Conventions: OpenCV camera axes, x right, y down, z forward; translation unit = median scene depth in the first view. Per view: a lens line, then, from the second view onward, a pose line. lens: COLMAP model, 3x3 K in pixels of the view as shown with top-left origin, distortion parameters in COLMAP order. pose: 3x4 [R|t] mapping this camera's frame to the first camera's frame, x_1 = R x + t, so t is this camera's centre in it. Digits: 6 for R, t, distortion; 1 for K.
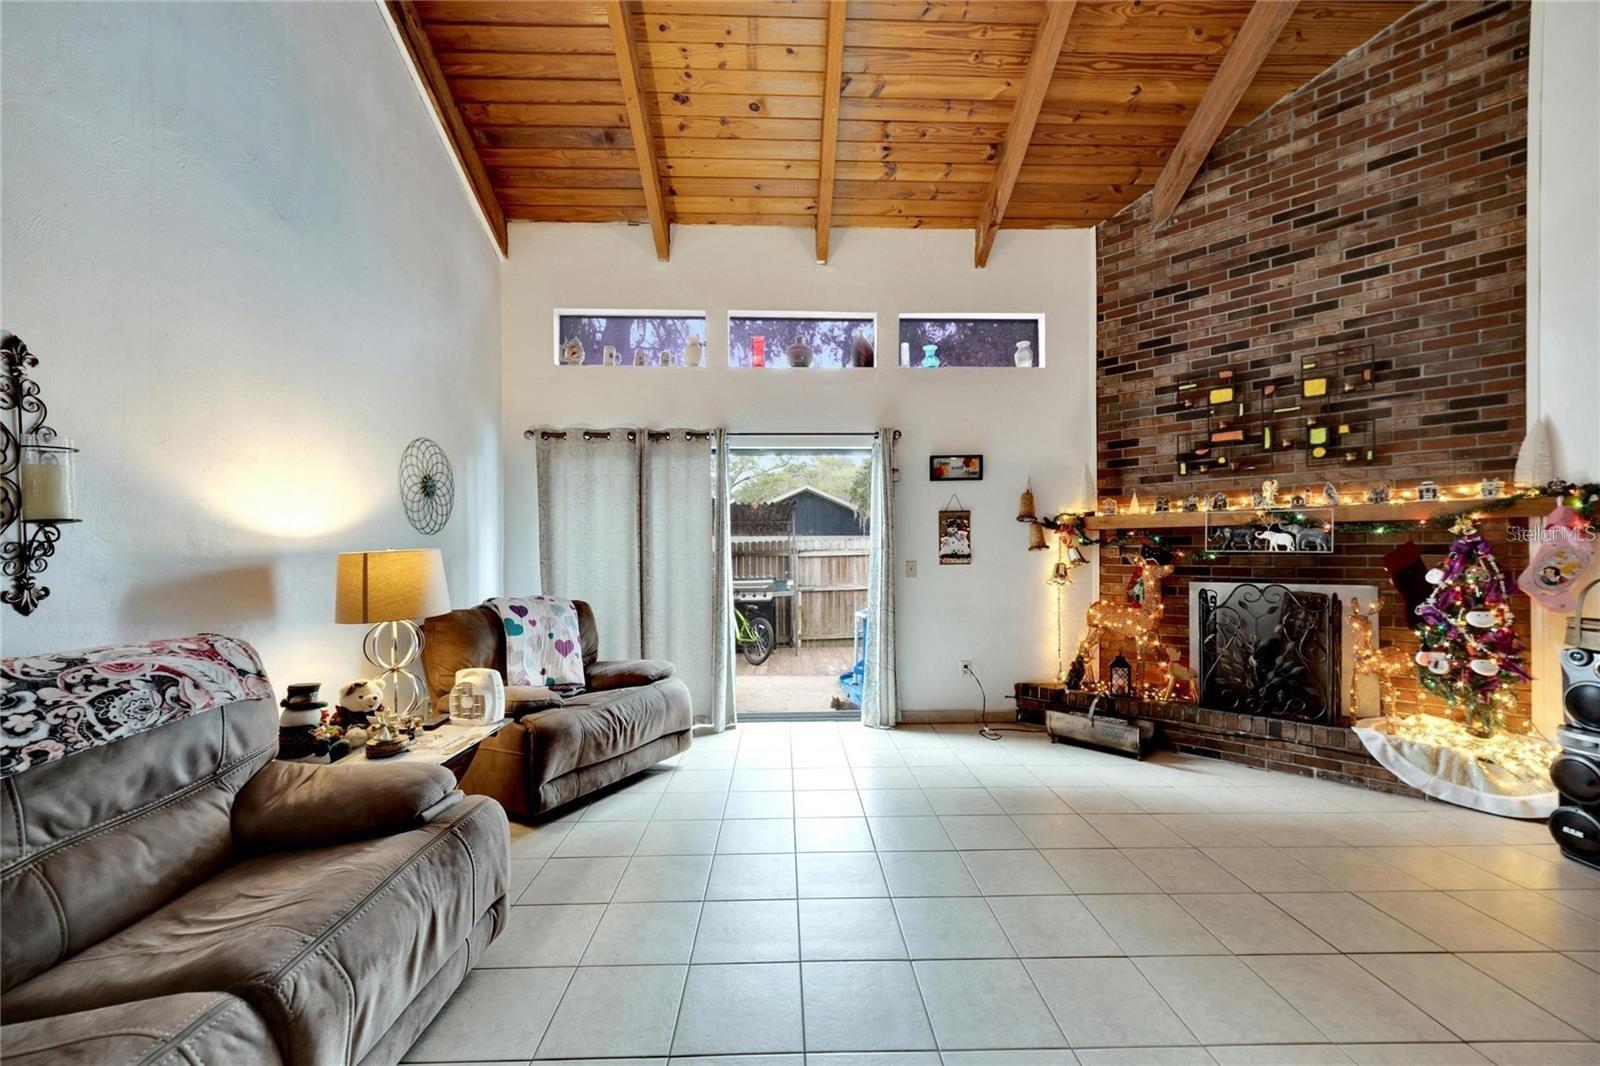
lens RADIAL K [[608.9, 0, 791.8], [0, 608.9, 553.9], [0, 0, 1]] dist [0.002321, 0.000350]
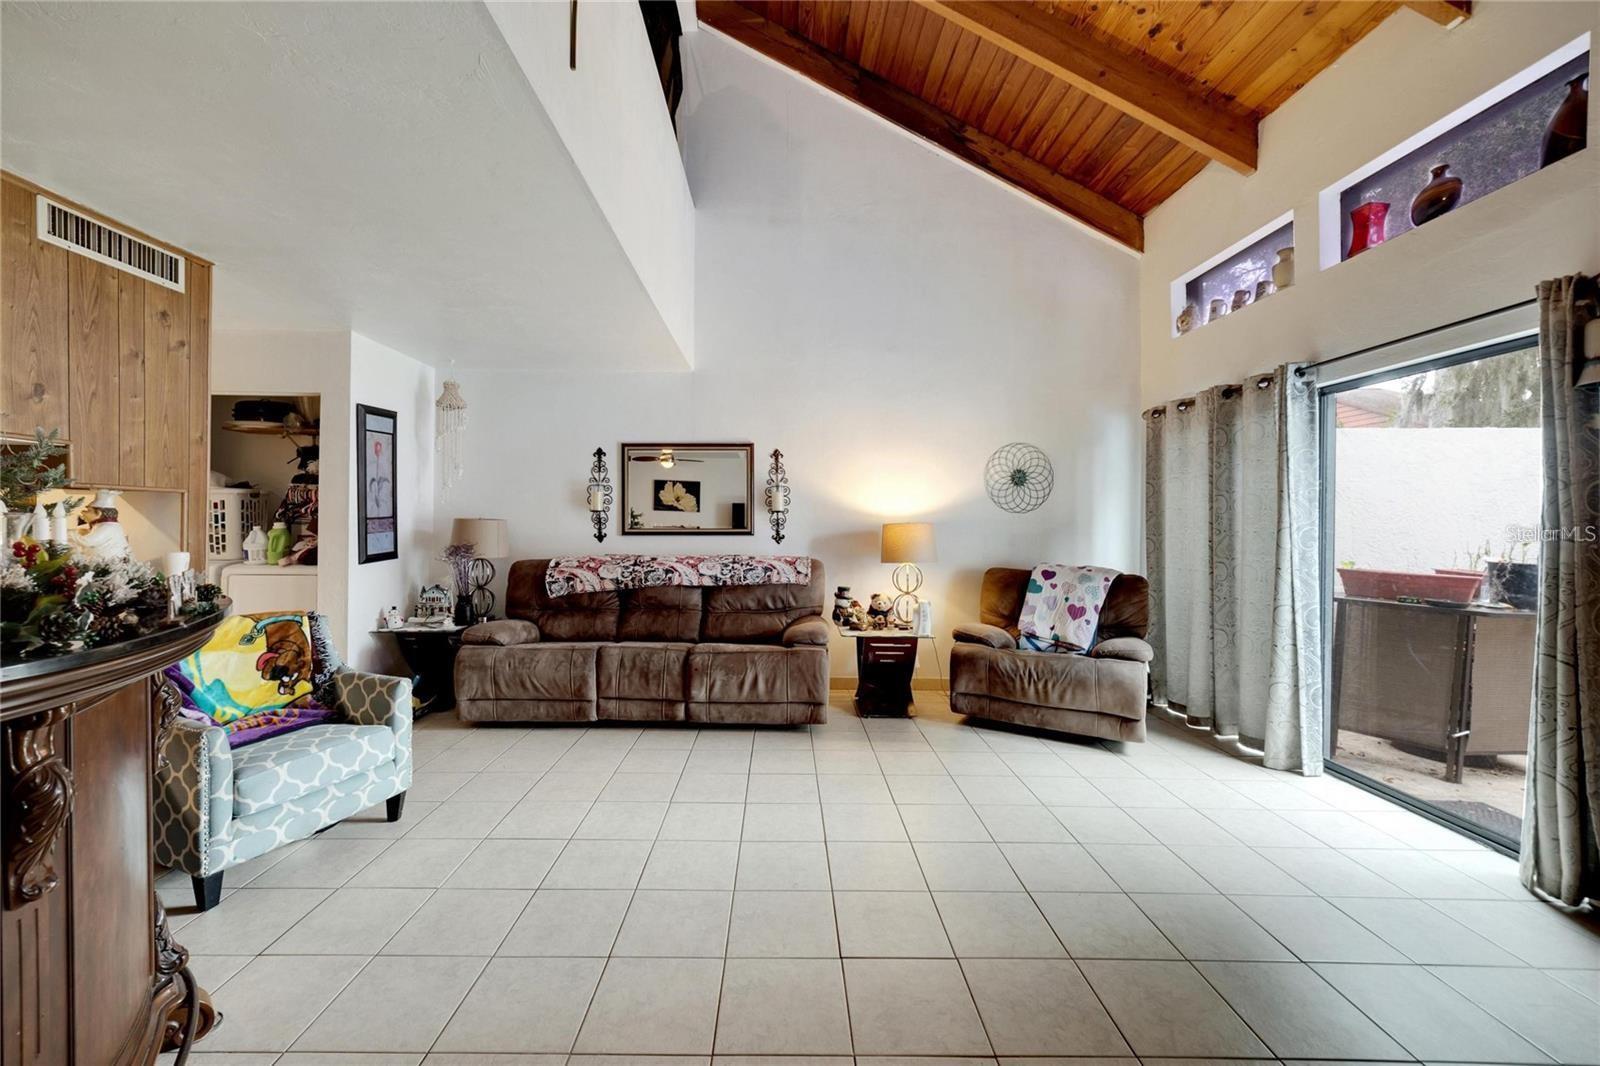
lens RADIAL K [[608.9, 0, 786.3], [0, 608.9, 528.7], [0, 0, 1]] dist [0.002321, 0.000350]
pose [[0.000940, 0.014013, -0.999901, 0.616564], [-0.017194, 0.999754, 0.013995, -0.005172], [0.999852, 0.017179, 0.001181, 0.383529]]
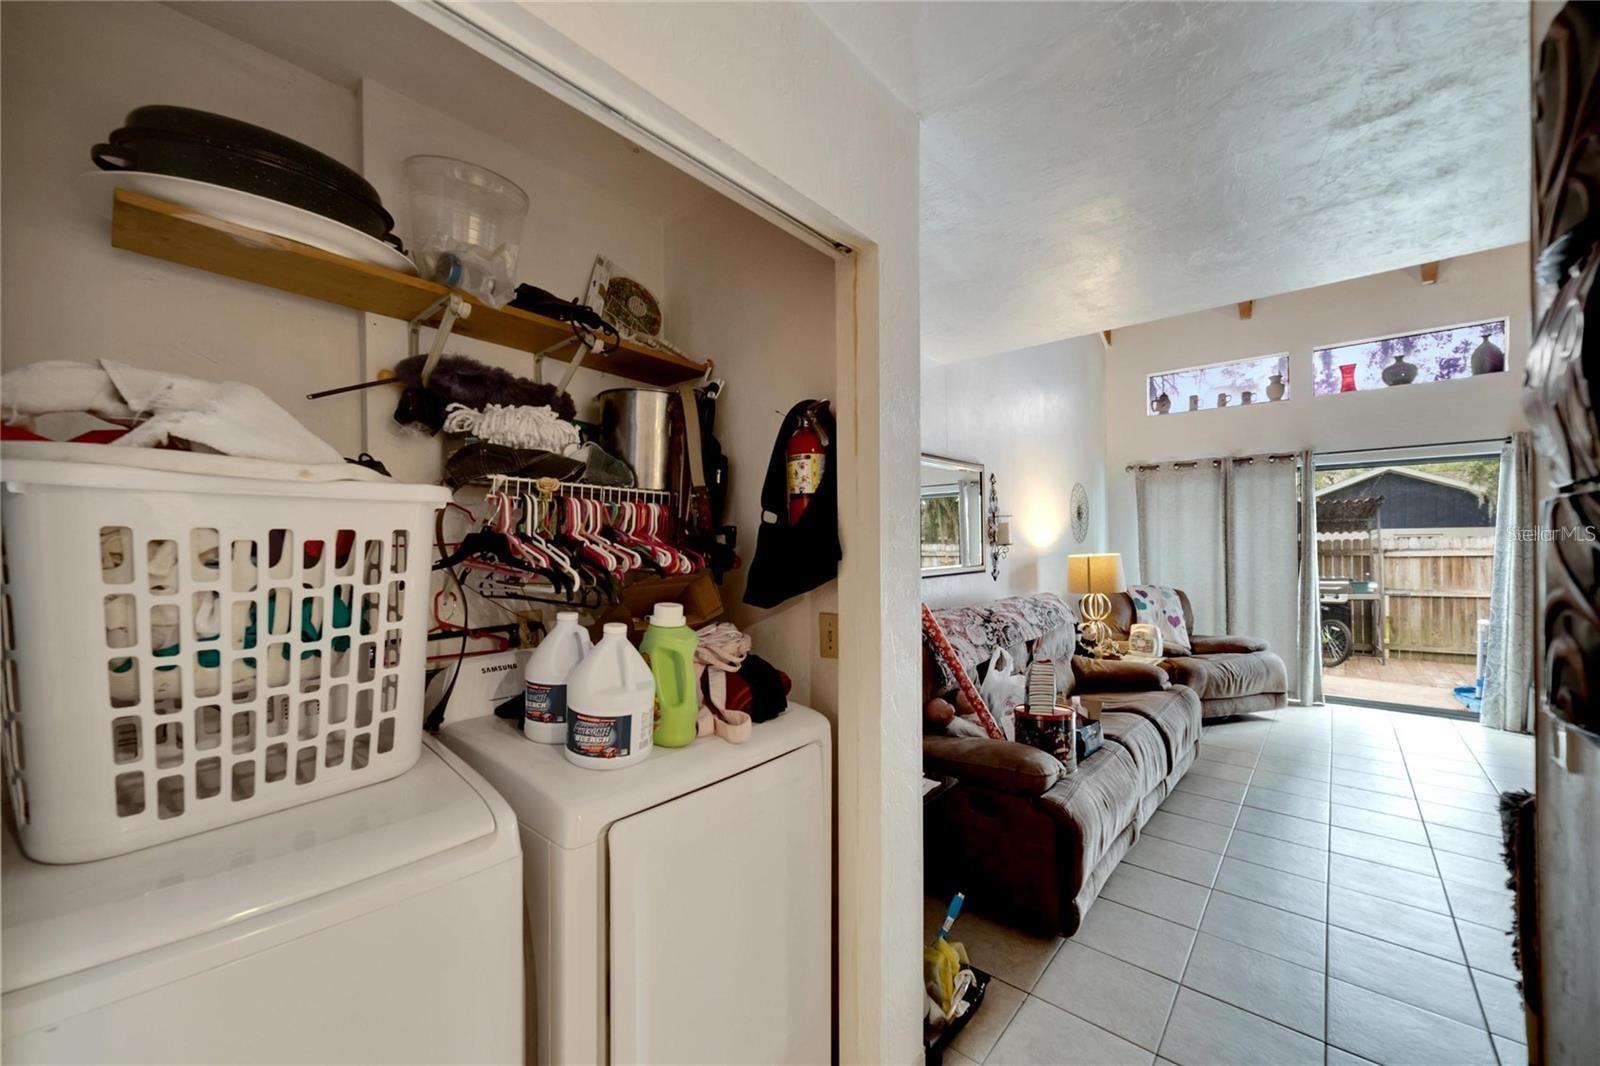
lens RADIAL K [[608.9, 0, 804.9], [0, 608.9, 543.6], [0, 0, 1]] dist [0.002321, 0.000350]
pose [[0.742609, -0.000256, -0.669725, -0.048168], [-0.003641, 0.999984, -0.004419, -0.016578], [0.669715, 0.005720, 0.742596, -0.538629]]
